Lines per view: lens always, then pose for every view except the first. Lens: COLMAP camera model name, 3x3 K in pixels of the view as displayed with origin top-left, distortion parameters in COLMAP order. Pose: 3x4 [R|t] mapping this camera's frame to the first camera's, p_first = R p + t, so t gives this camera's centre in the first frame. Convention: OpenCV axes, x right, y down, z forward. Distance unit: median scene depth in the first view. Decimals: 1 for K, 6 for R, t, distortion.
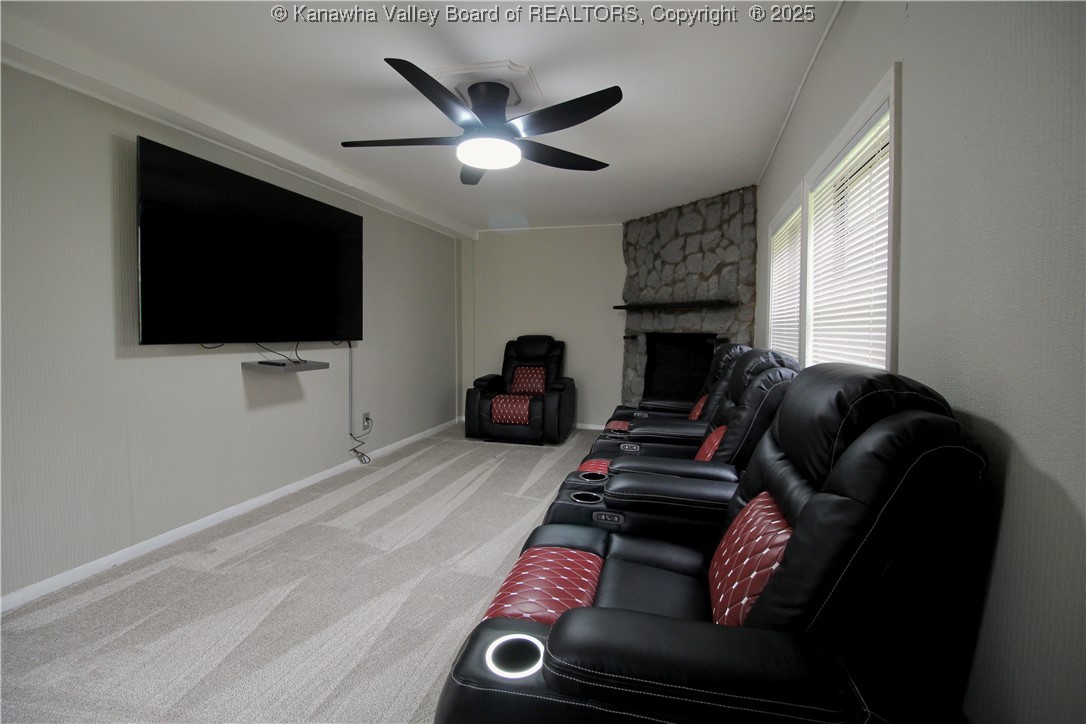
lens RADIAL K [[500.2, 0, 542.4], [0, 500.2, 356.5], [0, 0, 1]] dist [-0.004092, -0.000286]
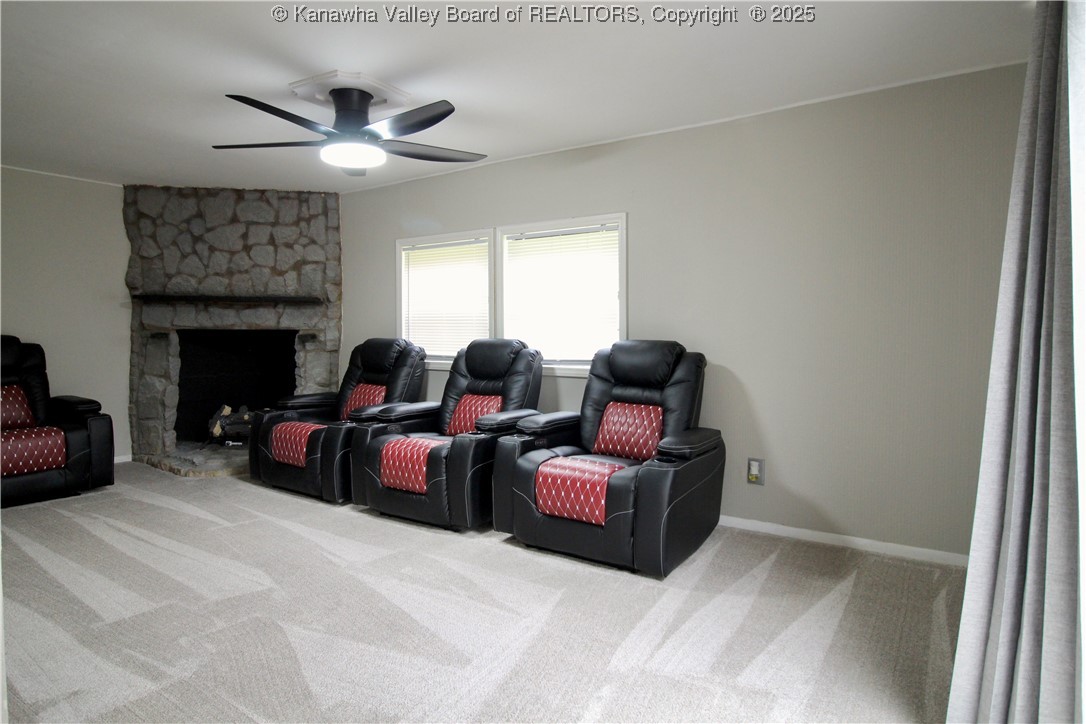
lens RADIAL K [[637.9, 0, 543.0], [0, 637.9, 365.3], [0, 0, 1]] dist [-0.000652, -0.000535]
pose [[0.329853, -0.058881, 0.942194, -0.682070], [0.051749, 0.997680, 0.044231, -0.005969], [-0.942613, 0.034168, 0.332135, 0.113791]]
